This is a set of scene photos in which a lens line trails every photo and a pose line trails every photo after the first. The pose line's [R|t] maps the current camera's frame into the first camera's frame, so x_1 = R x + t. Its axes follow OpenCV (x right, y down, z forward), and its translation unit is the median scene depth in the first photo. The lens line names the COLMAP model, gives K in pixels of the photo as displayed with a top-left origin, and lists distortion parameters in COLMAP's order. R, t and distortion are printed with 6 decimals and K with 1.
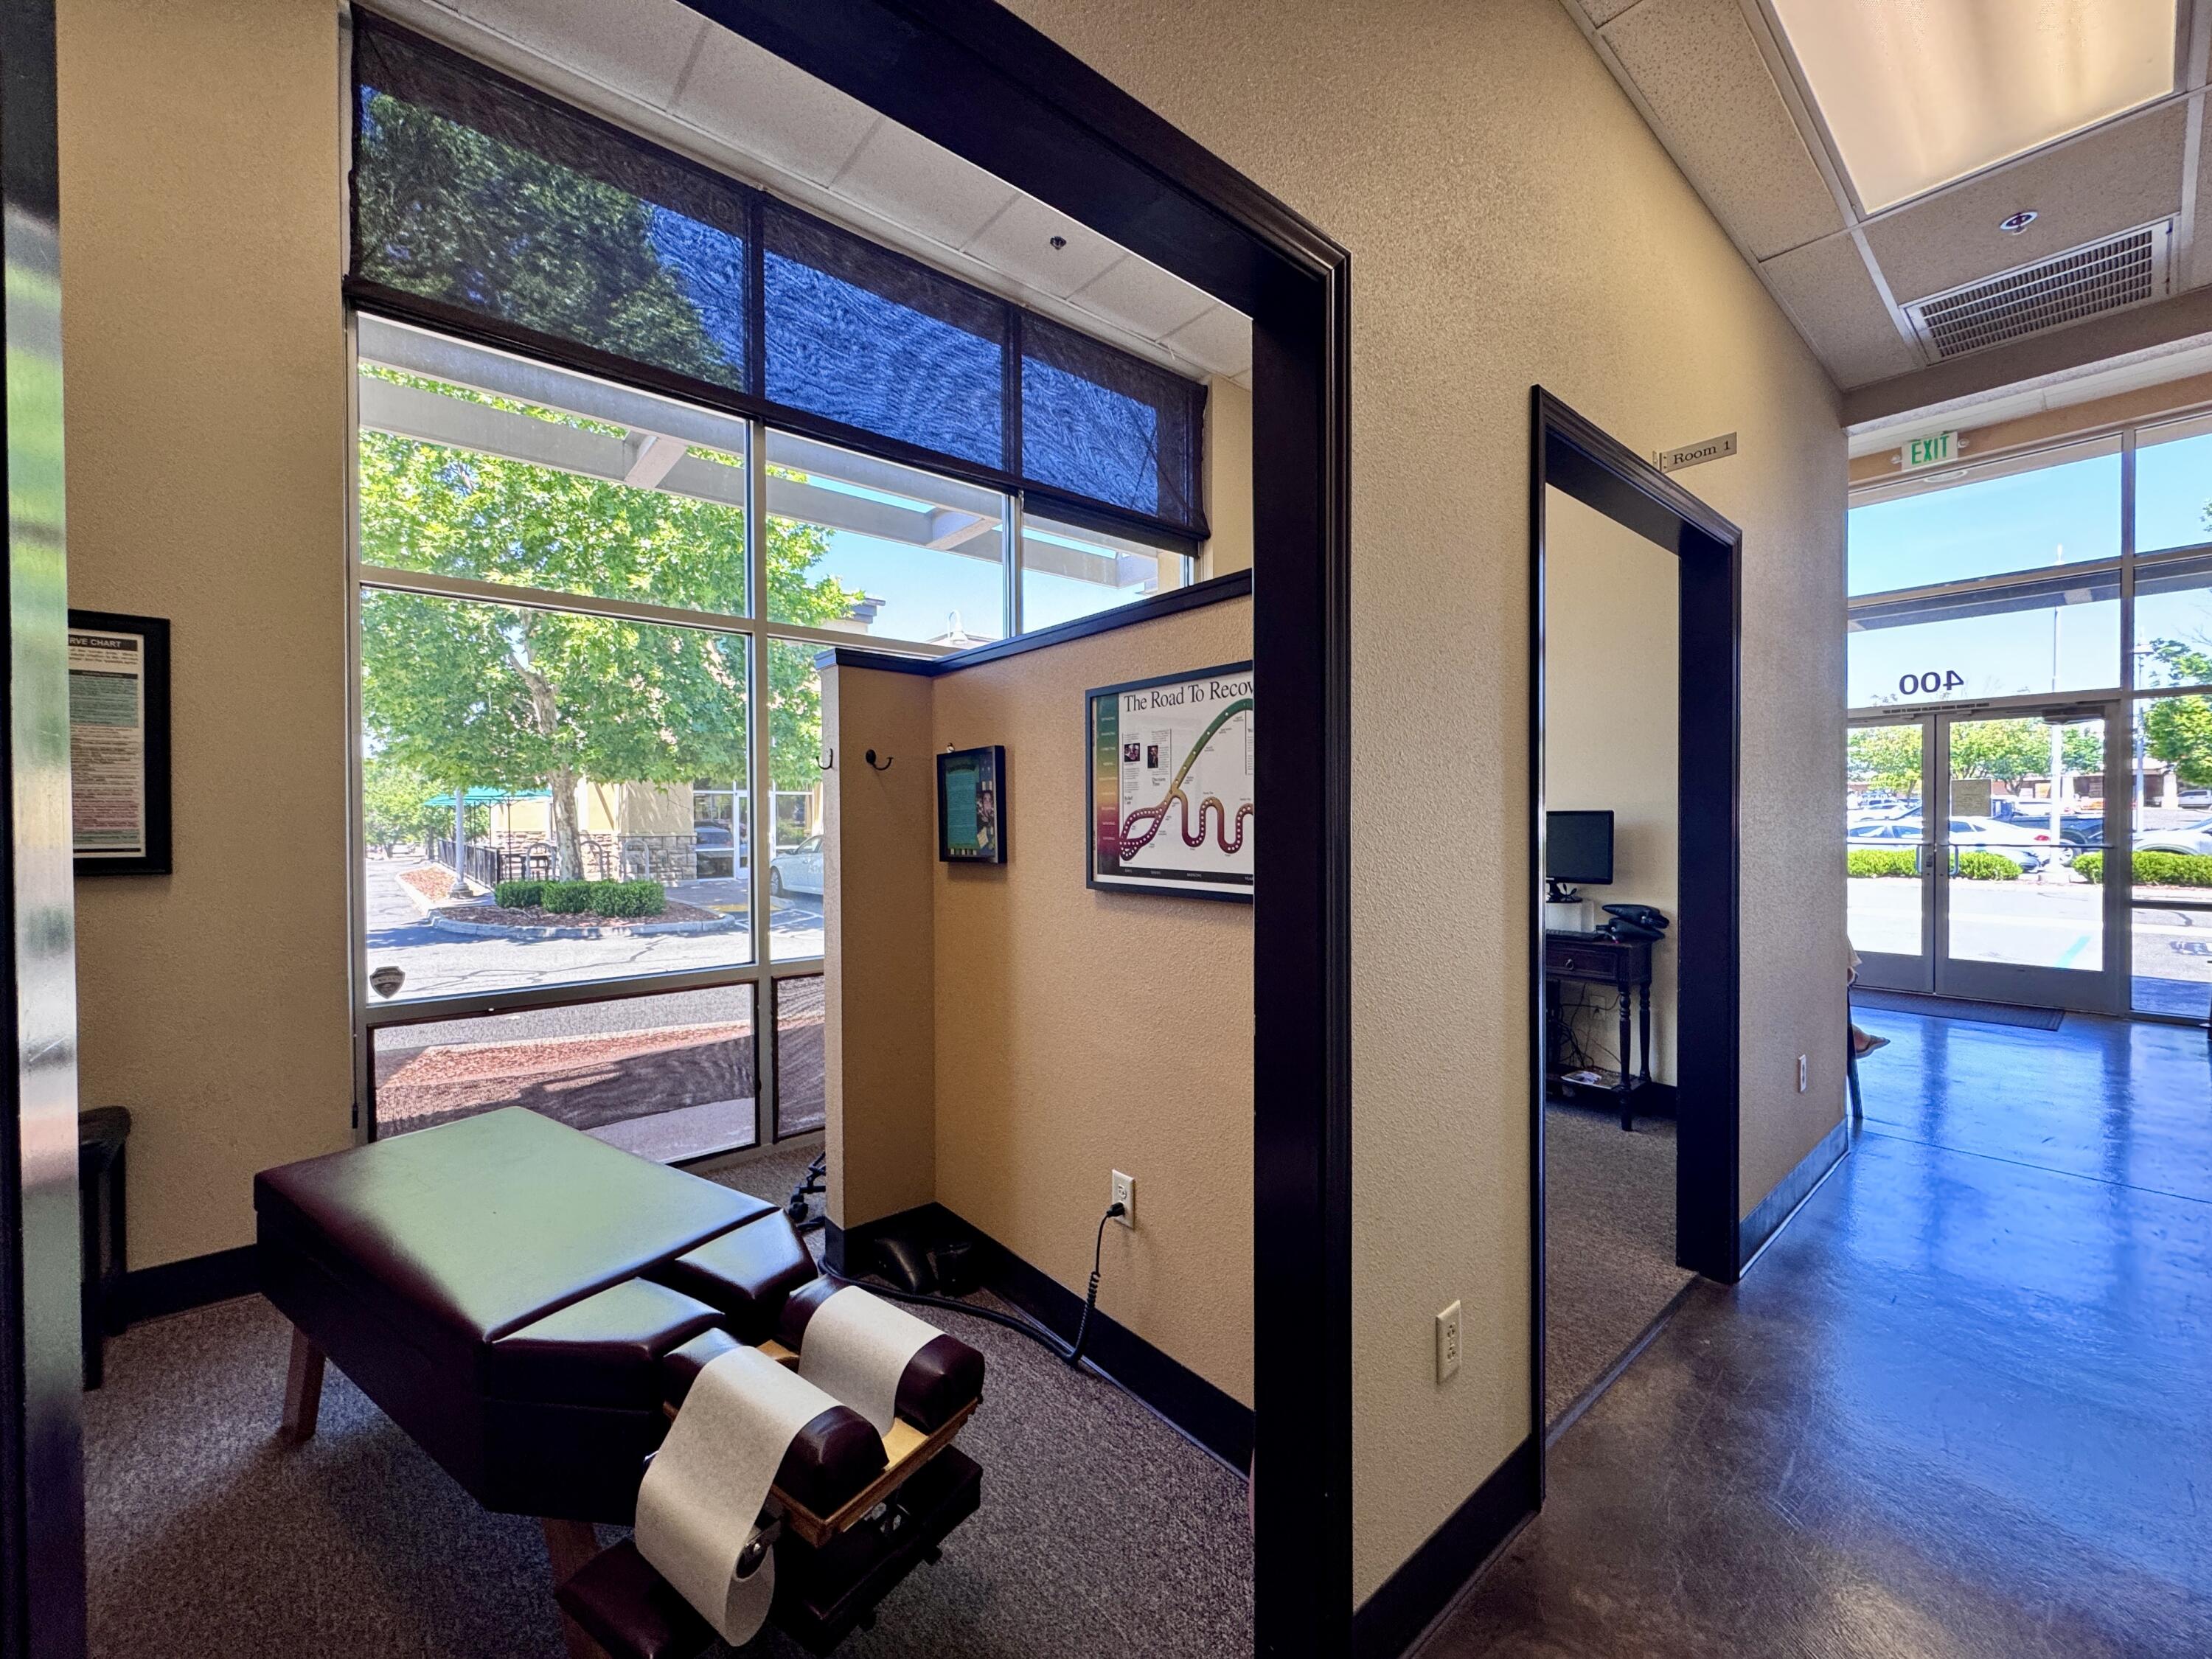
lens RADIAL K [[882.1, 0, 1103.9], [0, 882.1, 826.7], [0, 0, 1]] dist [-0.001611, 0.000631]
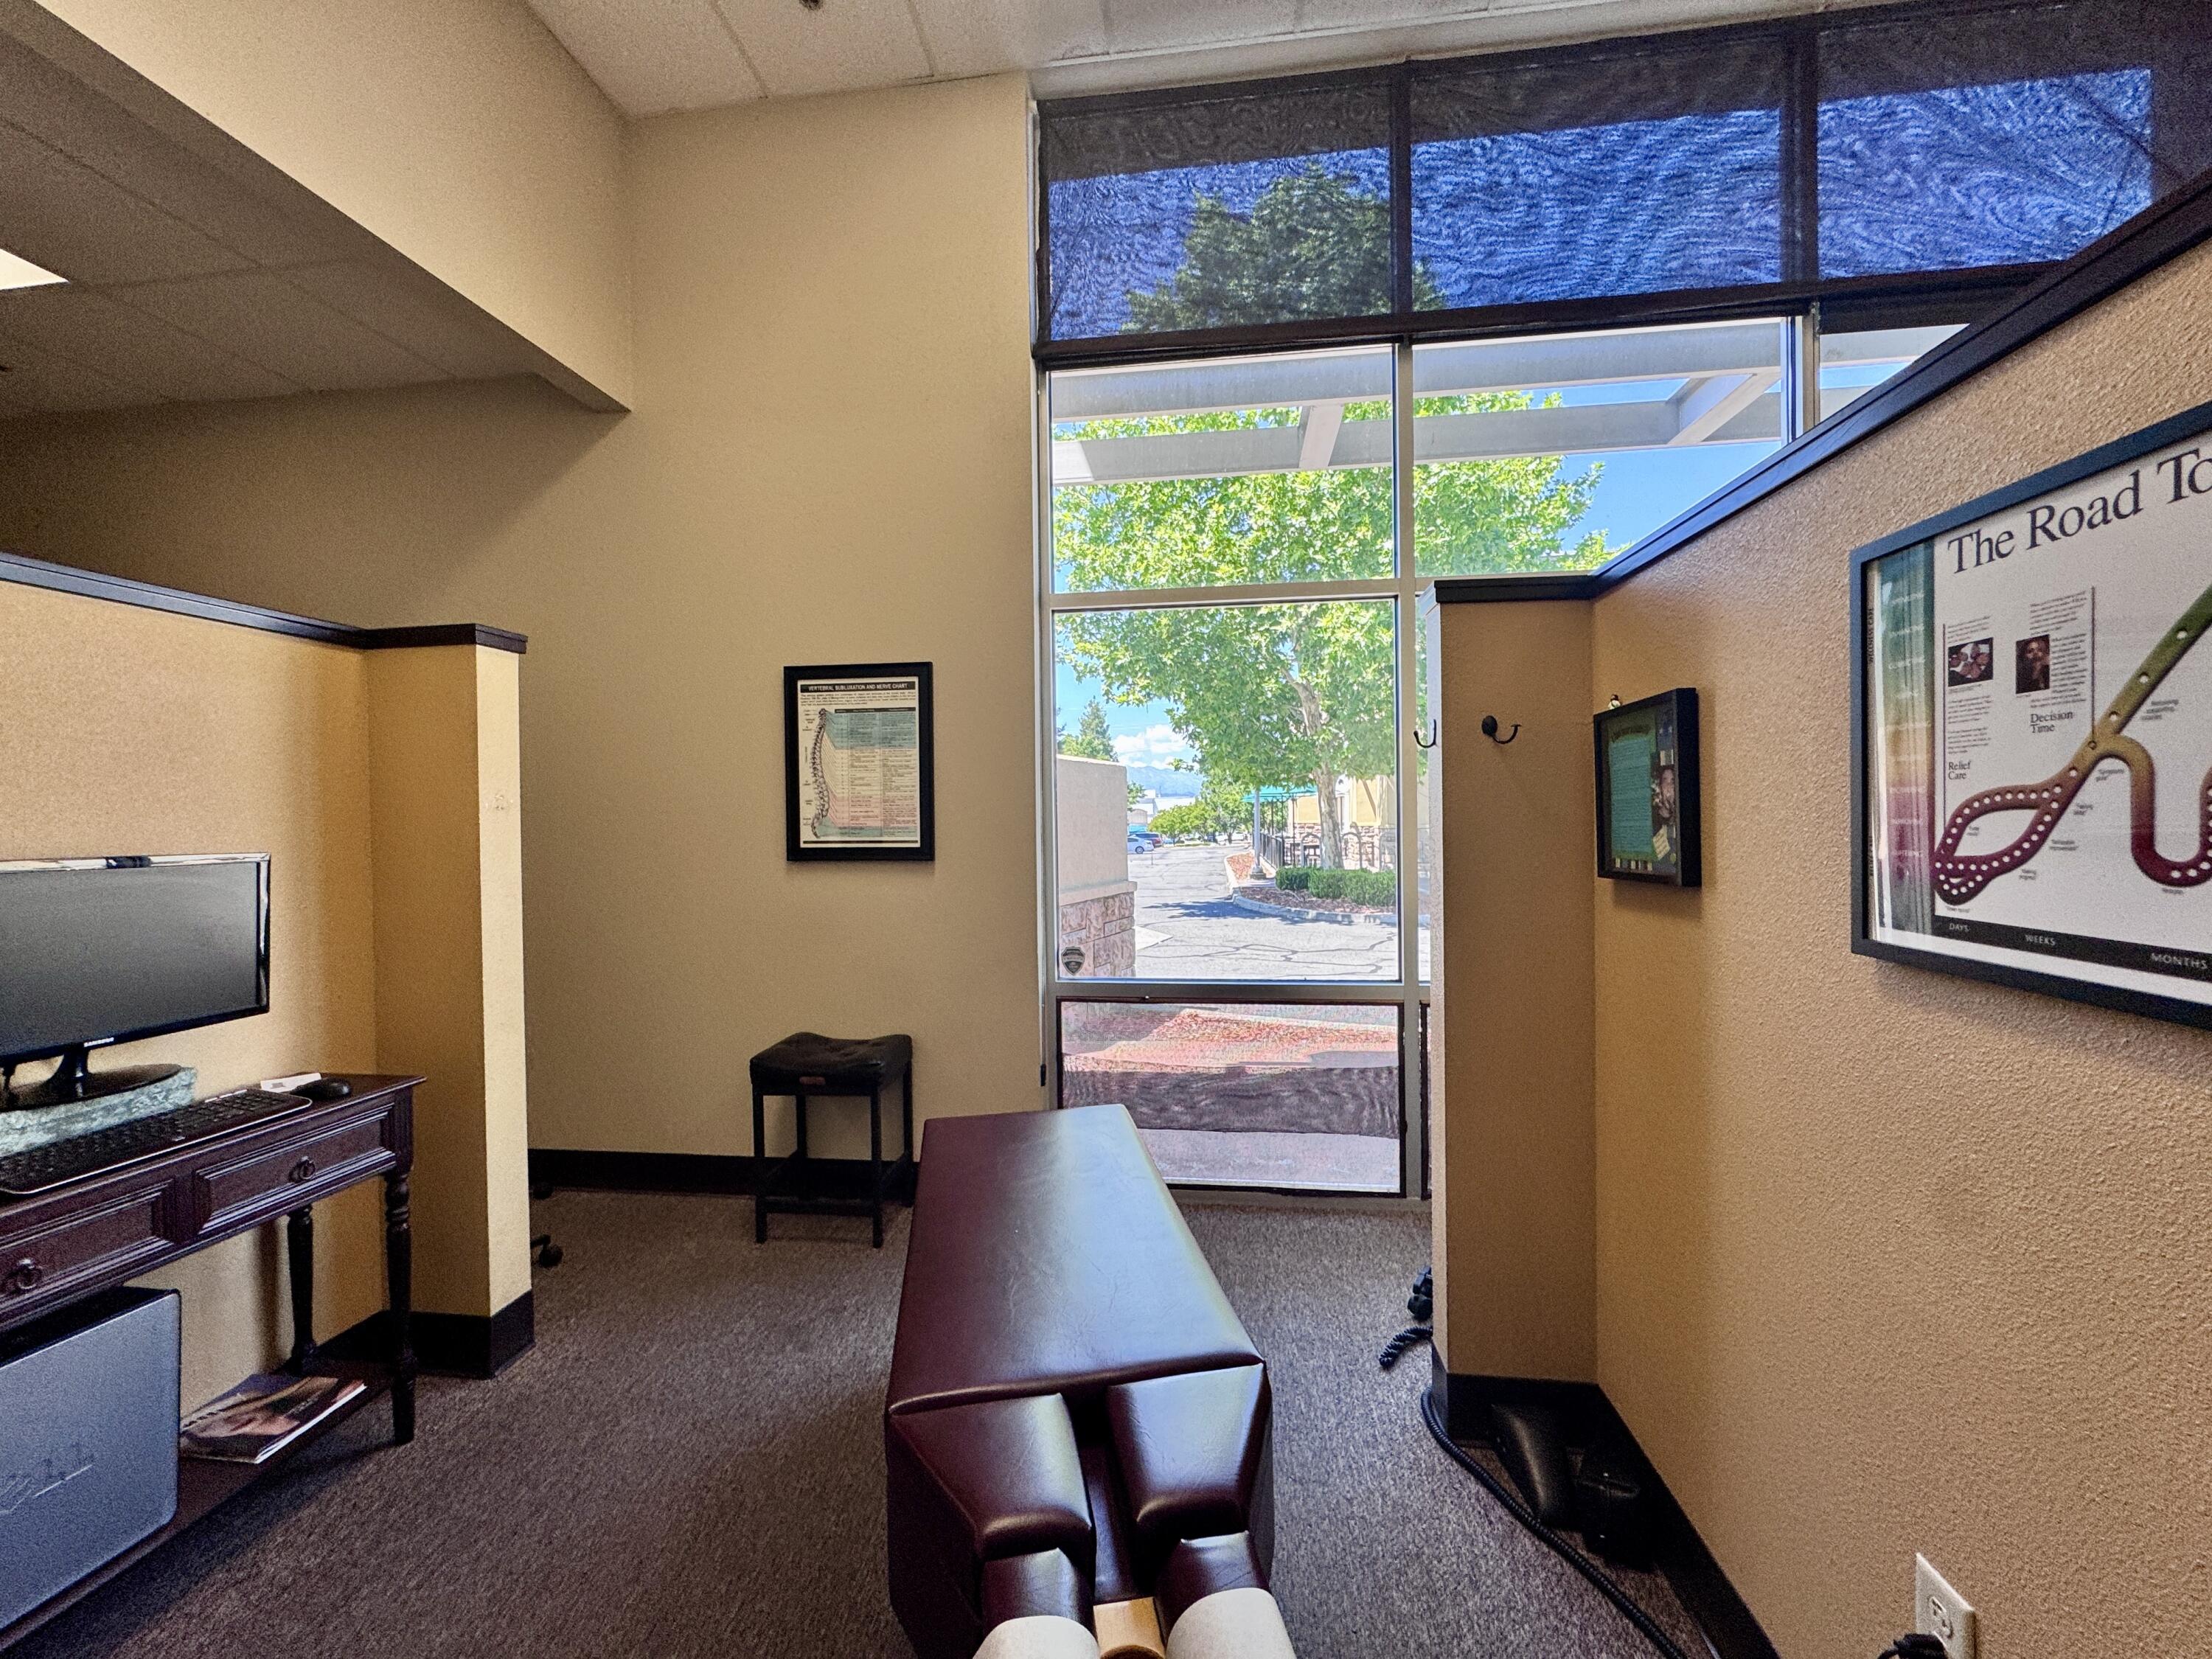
lens RADIAL K [[882.1, 0, 1103.9], [0, 882.1, 826.7], [0, 0, 1]] dist [-0.001611, 0.000631]
pose [[0.678234, 0.003522, -0.734838, 0.044501], [0.003613, 0.999960, 0.008128, -0.004645], [0.734838, -0.008168, 0.678194, 0.269100]]
